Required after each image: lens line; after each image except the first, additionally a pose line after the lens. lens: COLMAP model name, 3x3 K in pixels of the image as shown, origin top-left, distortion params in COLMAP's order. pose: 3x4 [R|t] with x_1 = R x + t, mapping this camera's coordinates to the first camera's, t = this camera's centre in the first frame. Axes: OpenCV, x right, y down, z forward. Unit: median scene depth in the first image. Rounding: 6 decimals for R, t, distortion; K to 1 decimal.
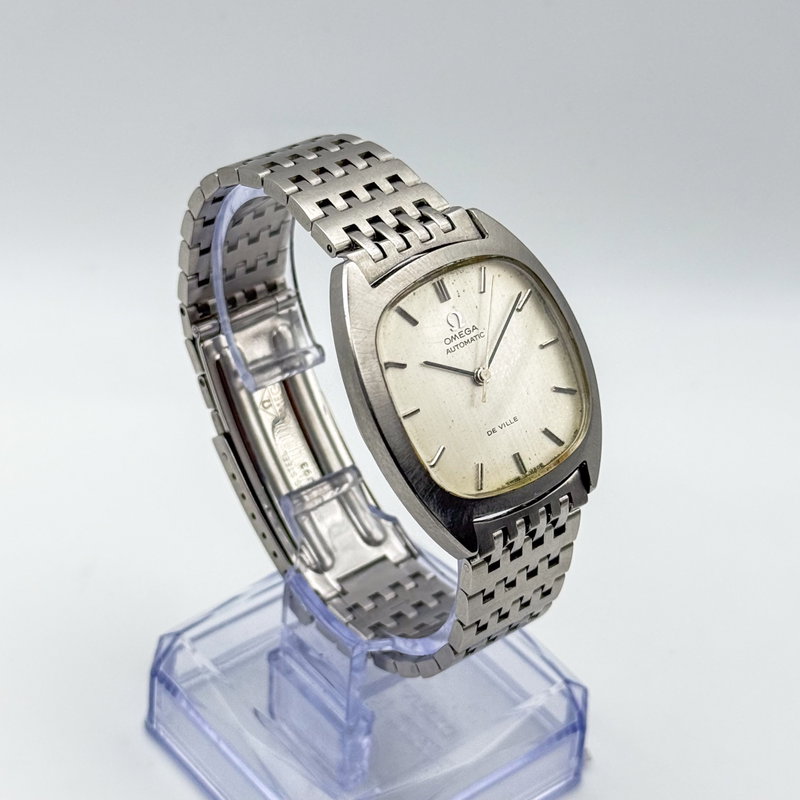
lens RADIAL K [[2118.7, 0, 350.8], [0, 2118.7, 400.2], [0, 0, 1]] dist [-0.013500, 0.543977]
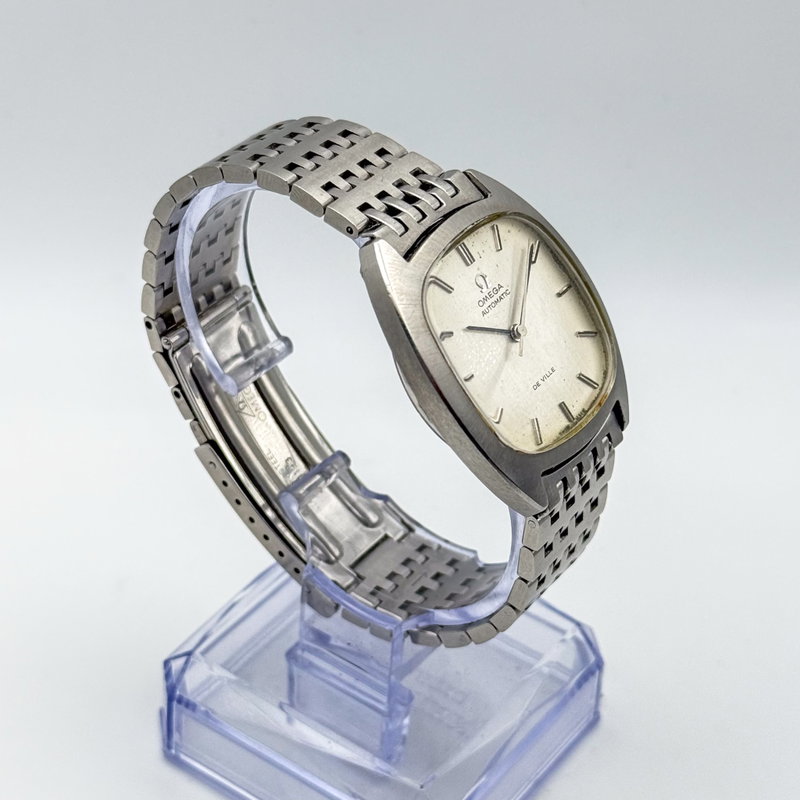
lens RADIAL K [[2118.7, 0, 350.8], [0, 2118.7, 400.2], [0, 0, 1]] dist [-0.013500, 0.543977]
pose [[0.964865, -0.171432, 0.199113, -0.201320], [0.170851, 0.985089, 0.020227, -0.012418], [-0.199612, 0.014502, 0.979768, 0.032981]]
